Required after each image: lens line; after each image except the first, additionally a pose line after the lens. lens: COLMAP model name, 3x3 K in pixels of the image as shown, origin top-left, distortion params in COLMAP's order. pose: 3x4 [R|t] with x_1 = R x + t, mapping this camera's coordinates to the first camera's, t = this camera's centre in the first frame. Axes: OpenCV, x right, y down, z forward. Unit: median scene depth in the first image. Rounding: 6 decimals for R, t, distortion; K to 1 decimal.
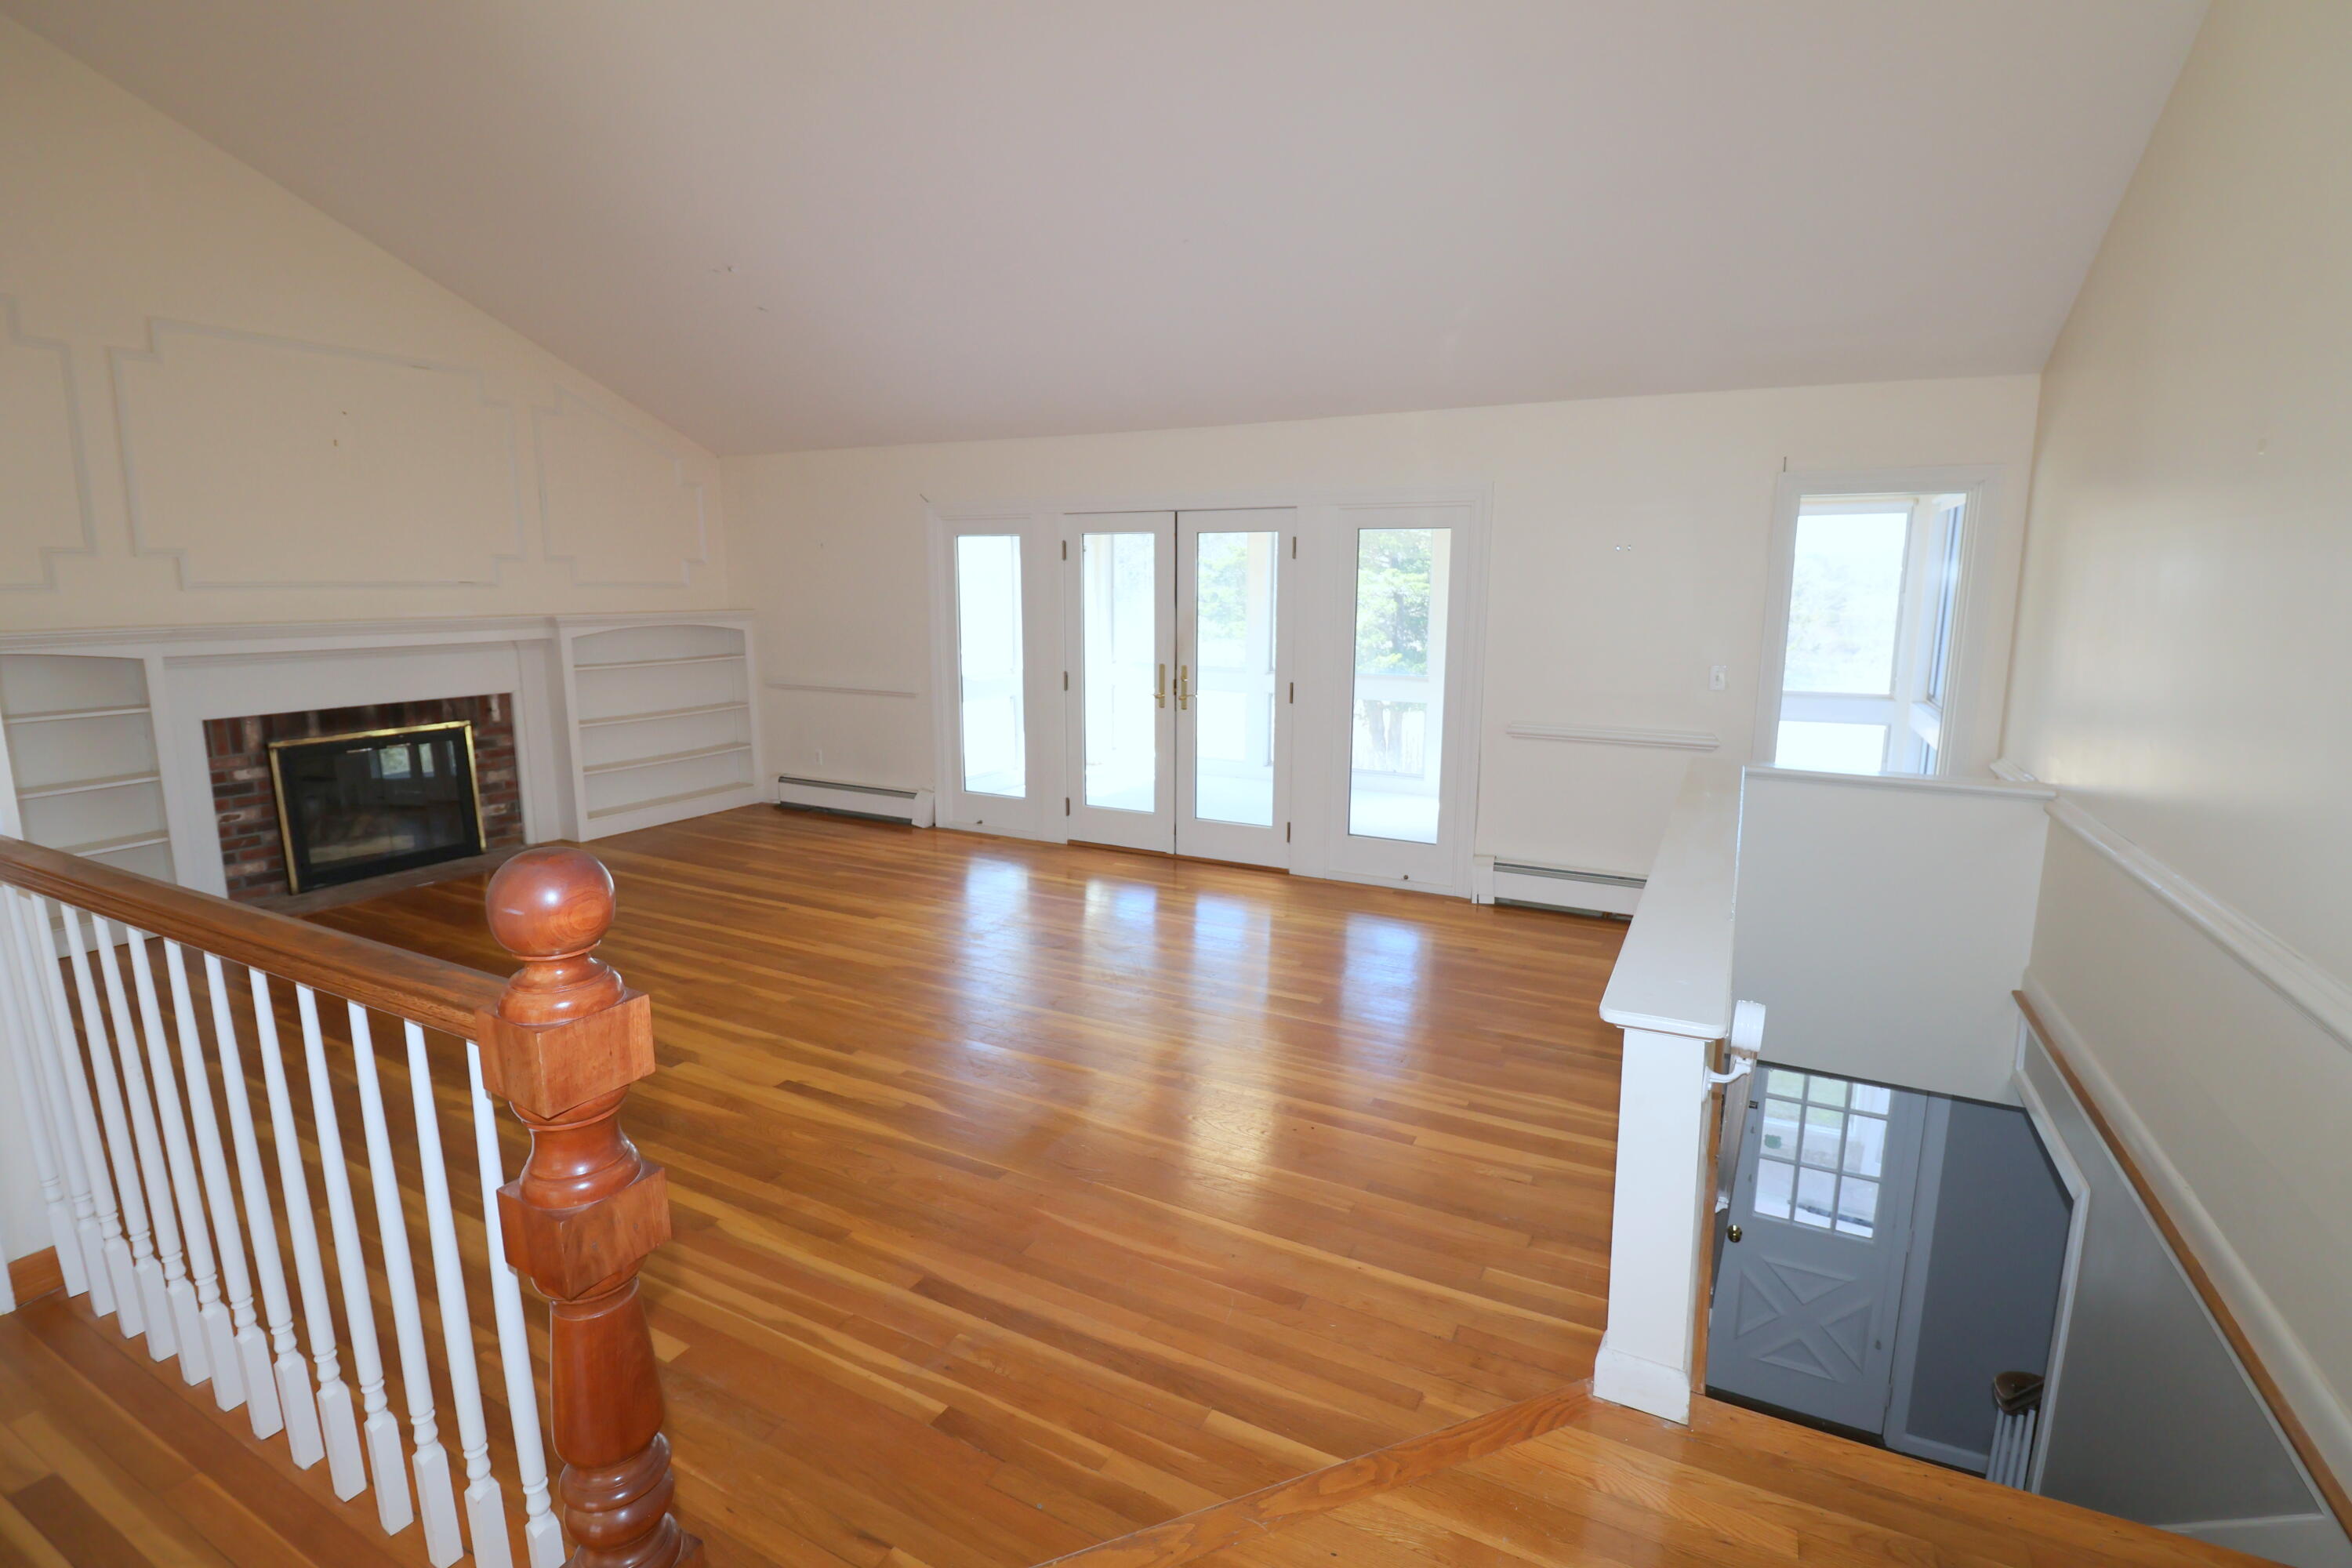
lens RADIAL K [[1090.9, 0, 1175.2], [0, 1090.9, 775.2], [0, 0, 1]] dist [-0.007862, -0.006398]
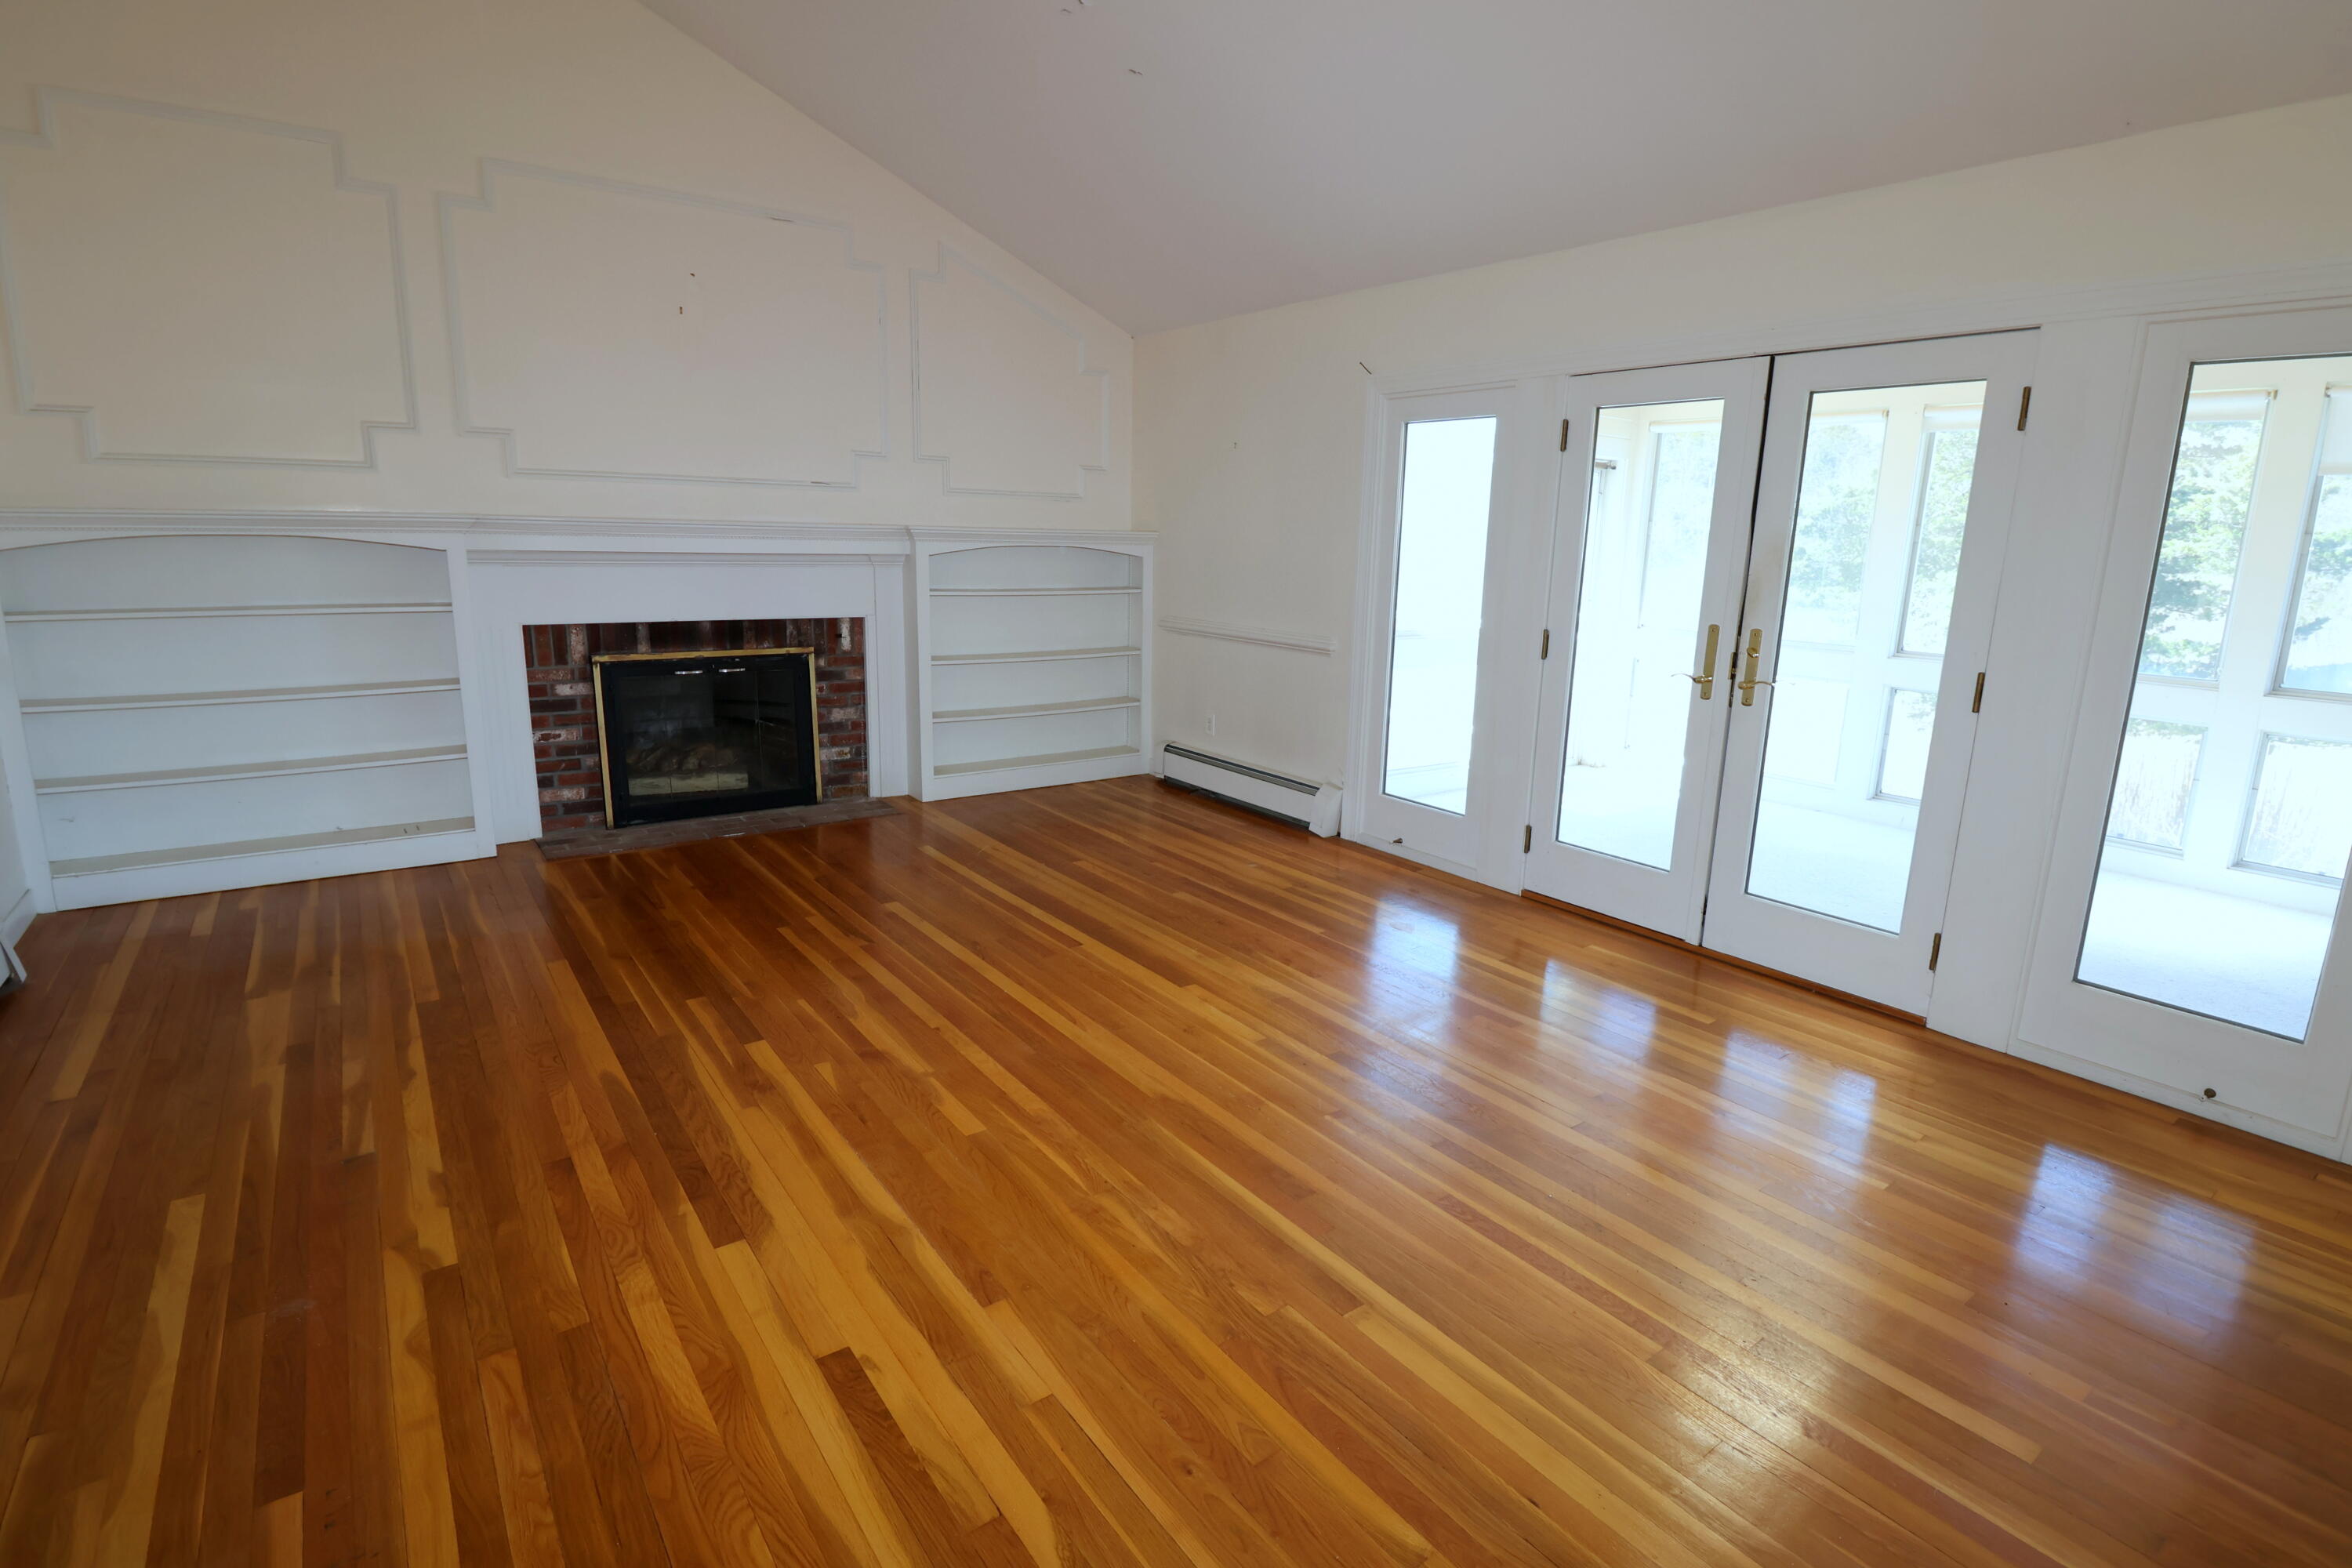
lens RADIAL K [[1090.9, 0, 1209.9], [0, 1090.9, 767.8], [0, 0, 1]] dist [-0.007862, -0.006398]
pose [[0.901477, 0.109121, -0.418845, -0.002982], [-0.098329, 0.994027, 0.047340, -0.028464], [0.421509, -0.001491, 0.906823, 0.376877]]
